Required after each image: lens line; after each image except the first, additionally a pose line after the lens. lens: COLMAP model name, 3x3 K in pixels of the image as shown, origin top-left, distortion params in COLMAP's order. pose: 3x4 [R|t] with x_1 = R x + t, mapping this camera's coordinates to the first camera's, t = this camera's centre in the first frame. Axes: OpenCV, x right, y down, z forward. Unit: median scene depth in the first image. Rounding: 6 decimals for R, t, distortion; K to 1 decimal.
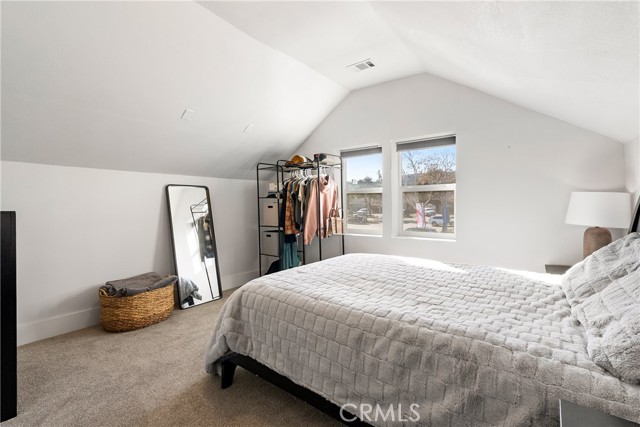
lens RADIAL K [[292.9, 0, 322.5], [0, 292.9, 212.8], [0, 0, 1]] dist [-0.009855, 0.003474]
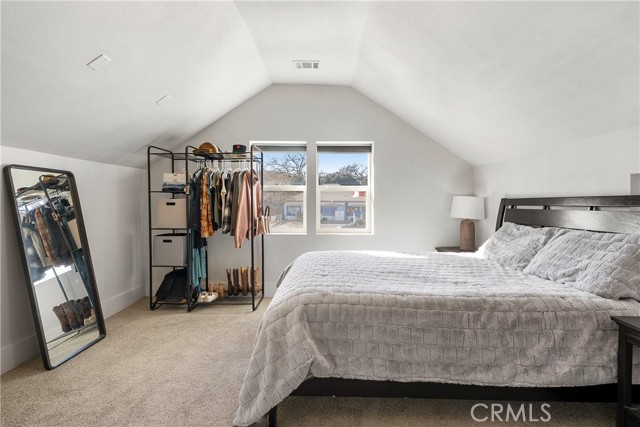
lens RADIAL K [[292.9, 0, 322.3], [0, 292.9, 207.6], [0, 0, 1]] dist [-0.009855, 0.003474]
pose [[0.793328, 0.000911, 0.608793, -0.355768], [0.004955, 0.999956, -0.007952, -0.001936], [-0.608774, 0.009325, 0.793289, 0.144213]]
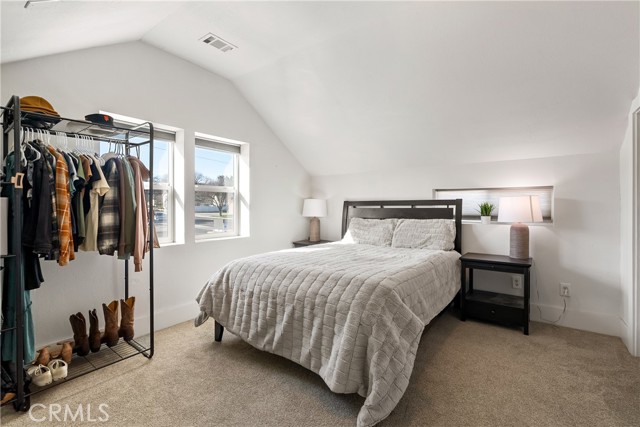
lens RADIAL K [[292.9, 0, 322.6], [0, 292.9, 210.3], [0, 0, 1]] dist [-0.009855, 0.003474]
pose [[-0.028596, -0.007577, 0.999562, -0.598293], [0.026897, 0.999603, 0.008347, -0.007557], [-0.999229, 0.027124, -0.028381, 0.596184]]
